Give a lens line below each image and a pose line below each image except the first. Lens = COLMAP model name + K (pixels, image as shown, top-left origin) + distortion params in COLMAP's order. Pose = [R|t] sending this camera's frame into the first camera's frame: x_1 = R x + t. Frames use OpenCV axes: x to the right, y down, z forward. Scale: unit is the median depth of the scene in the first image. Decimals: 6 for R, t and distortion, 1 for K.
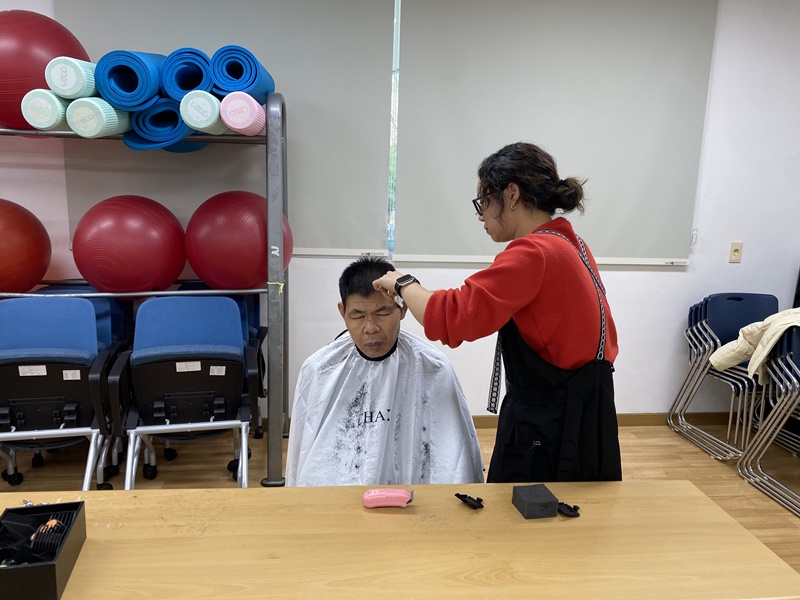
lens RADIAL K [[601.6, 0, 398.8], [0, 601.6, 297.0], [0, 0, 1]] dist [0.001797, -0.001235]
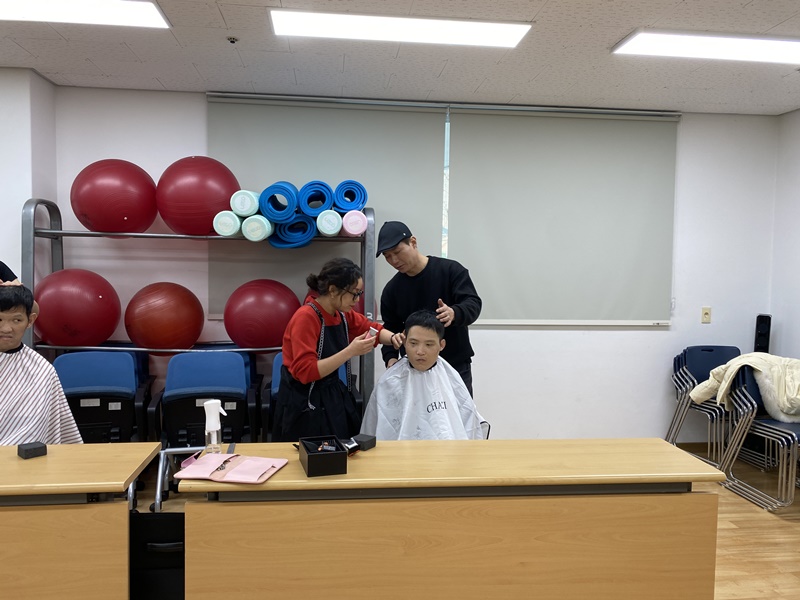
lens RADIAL K [[599.3, 0, 400.0], [0, 599.3, 300.0], [0, 0, 1]] dist [0.005793, -0.001016]
pose [[0.999871, -0.014631, -0.006588, -0.119286], [0.013695, 0.992091, -0.124775, 0.057835], [0.008361, 0.124669, 0.992163, -0.375007]]
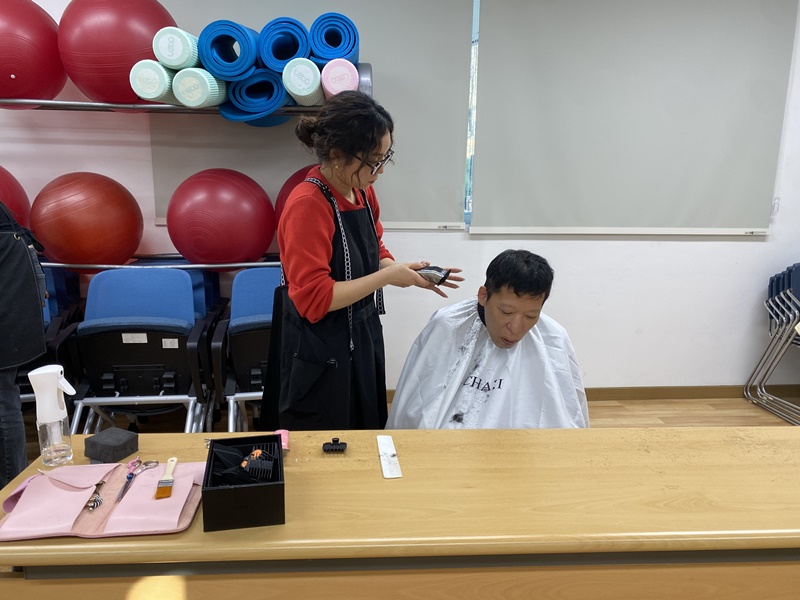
lens RADIAL K [[599.3, 0, 400.0], [0, 599.3, 300.0], [0, 0, 1]] dist [0.005793, -0.001016]
pose [[0.999326, -0.007319, -0.035968, -0.107244], [0.008090, 0.999740, 0.021326, 0.034155], [0.035802, -0.021602, 0.999125, -0.007293]]
